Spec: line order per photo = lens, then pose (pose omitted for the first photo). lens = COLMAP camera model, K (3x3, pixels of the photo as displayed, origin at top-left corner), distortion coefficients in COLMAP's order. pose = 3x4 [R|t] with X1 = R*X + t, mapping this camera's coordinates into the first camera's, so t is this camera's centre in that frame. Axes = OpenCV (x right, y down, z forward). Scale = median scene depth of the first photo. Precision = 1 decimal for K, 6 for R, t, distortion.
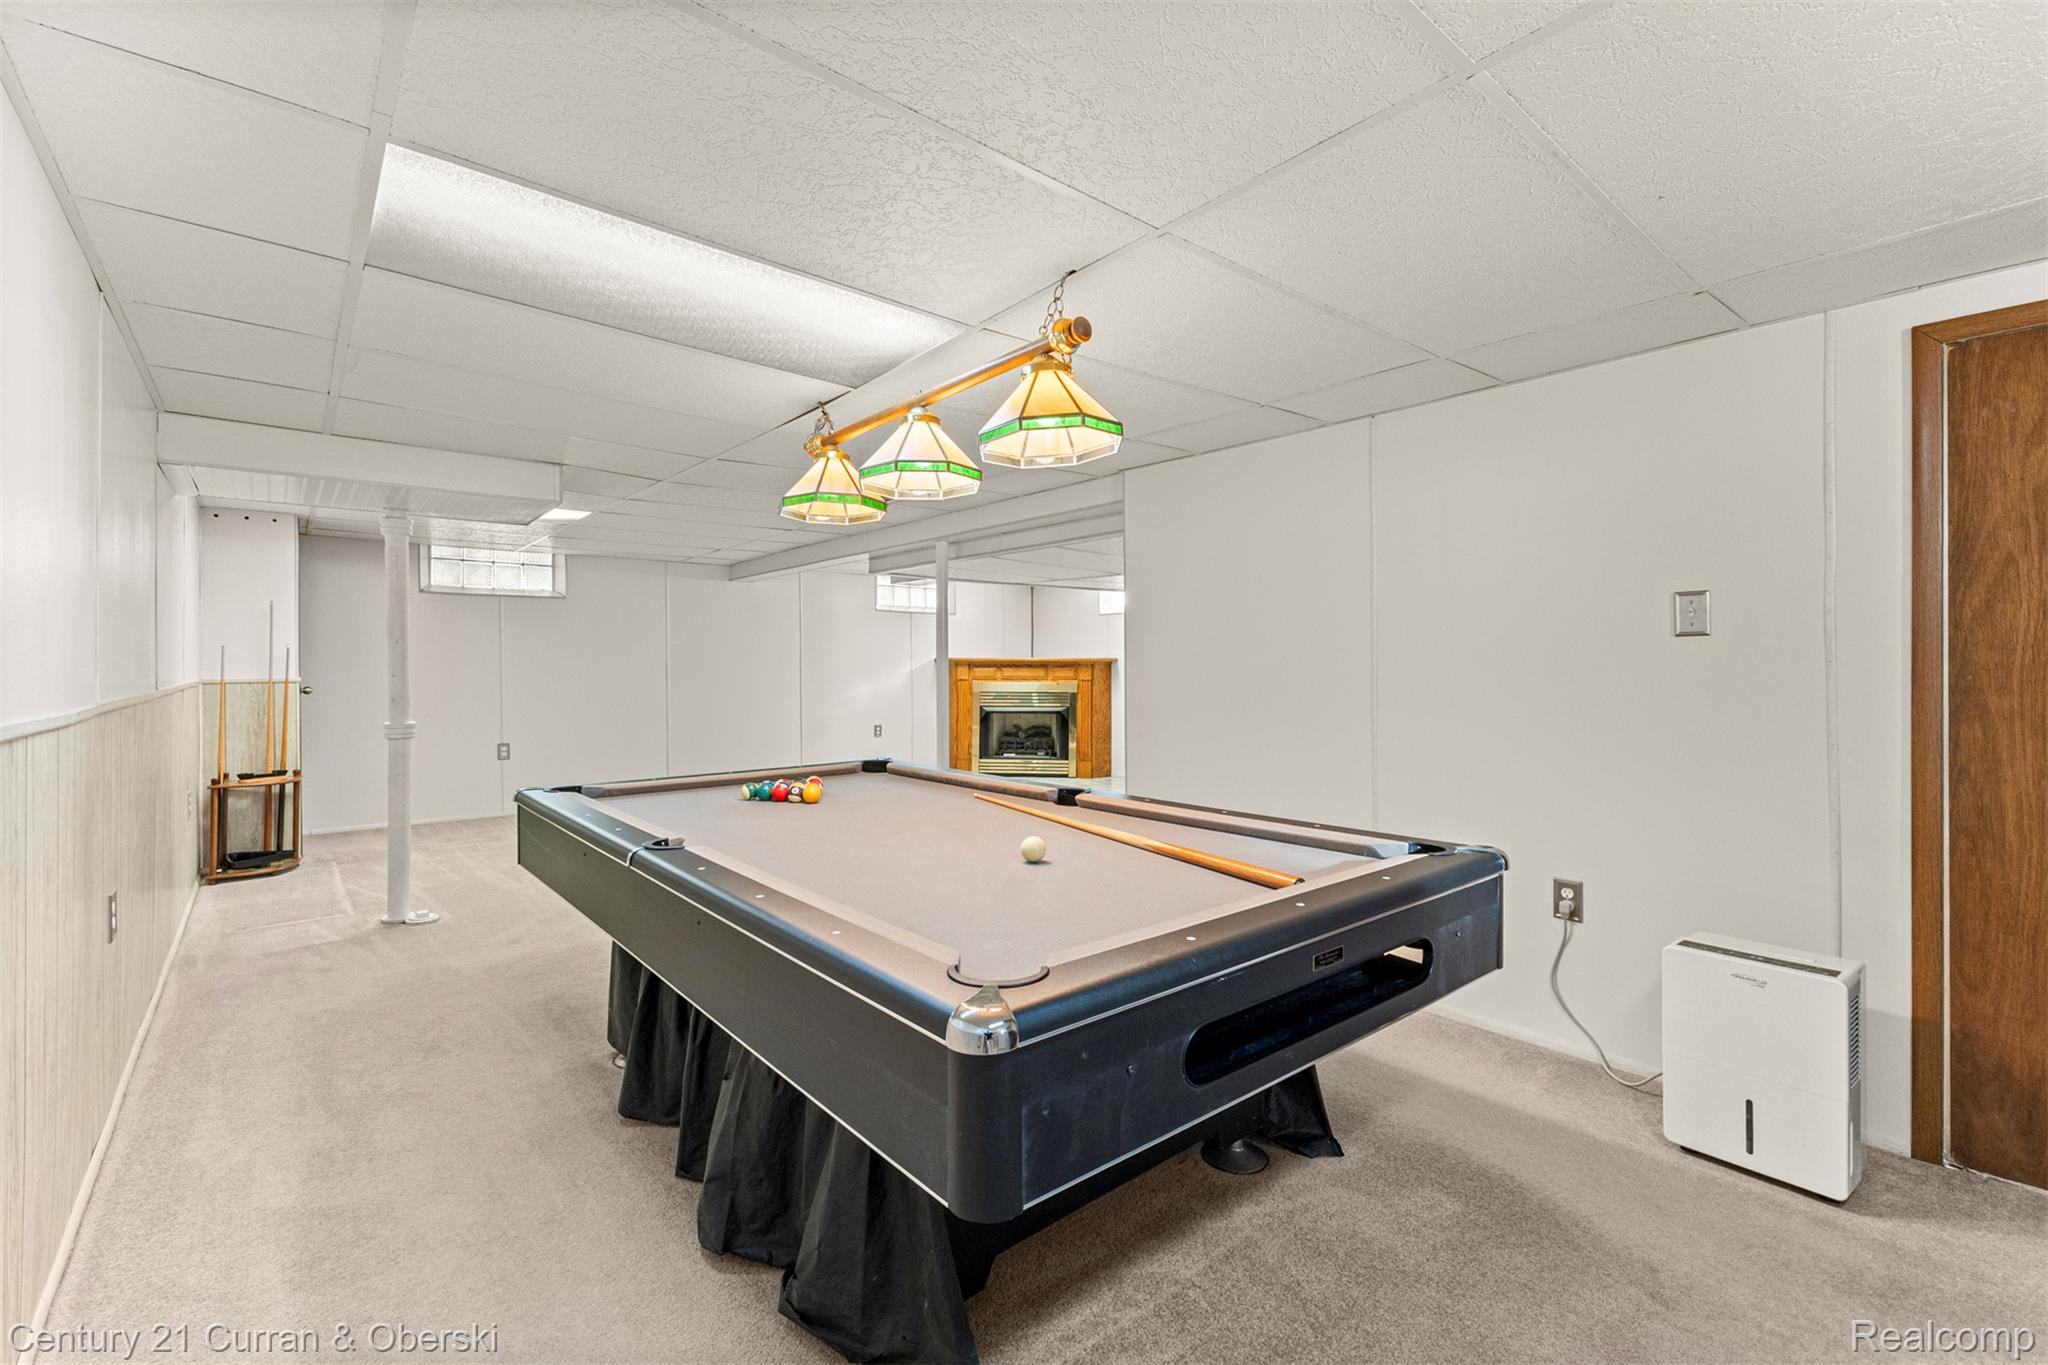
lens RADIAL K [[894.5, 0, 1035.8], [0, 894.5, 682.3], [0, 0, 1]] dist [0.005402, 0.000720]
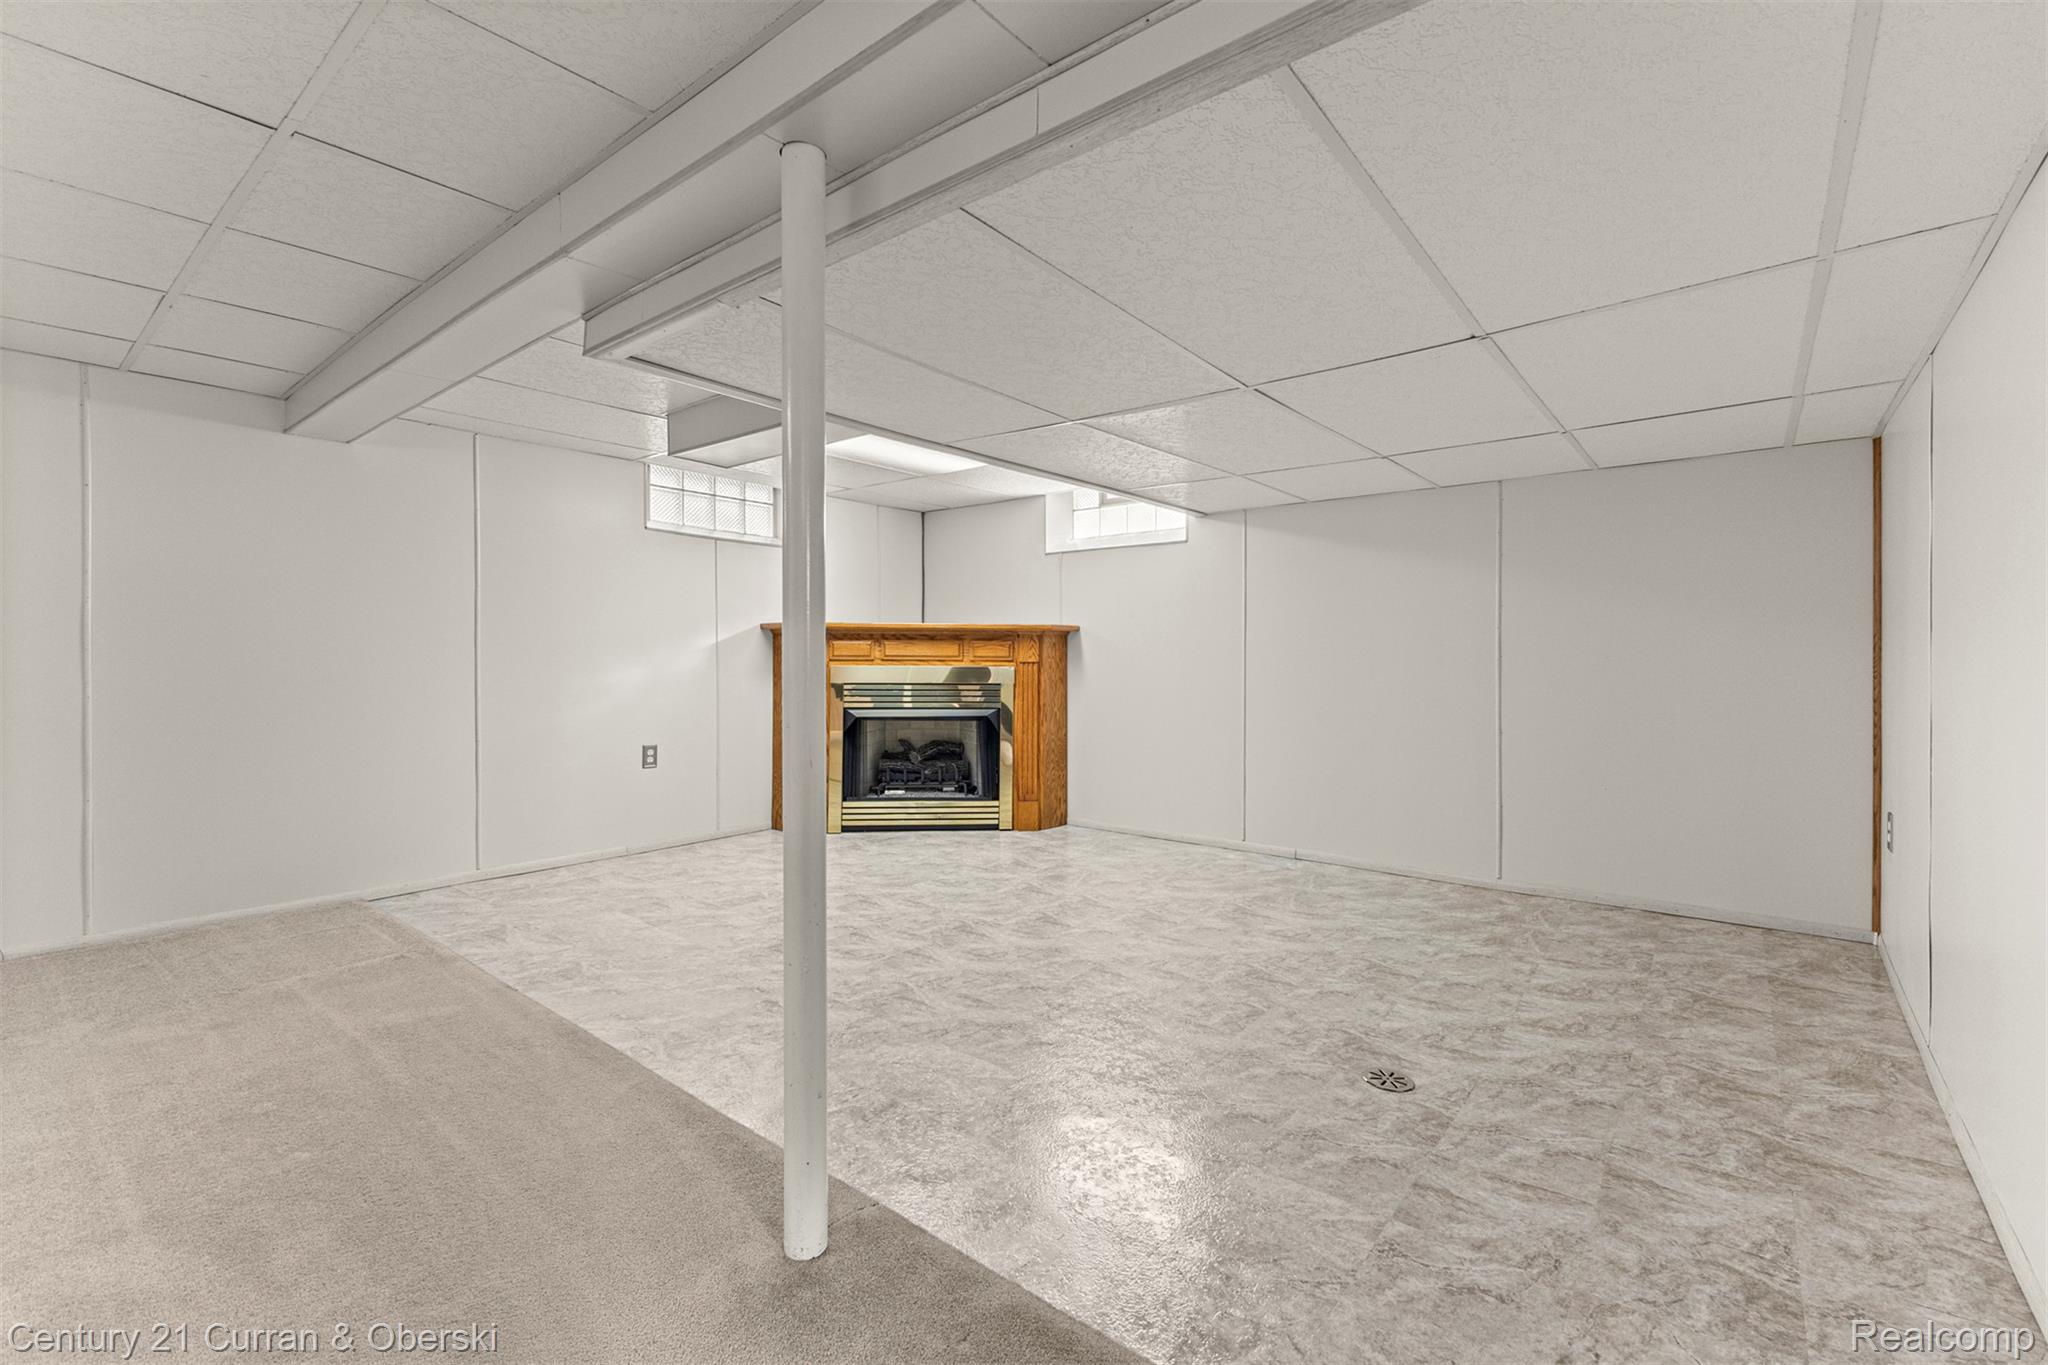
lens RADIAL K [[894.5, 0, 1002.1], [0, 894.5, 663.6], [0, 0, 1]] dist [0.005402, 0.000720]
pose [[0.985445, -0.000980, 0.169992, -0.058885], [-0.000429, 0.999966, 0.008249, -0.006302], [-0.169994, -0.008202, 0.985411, 0.423804]]
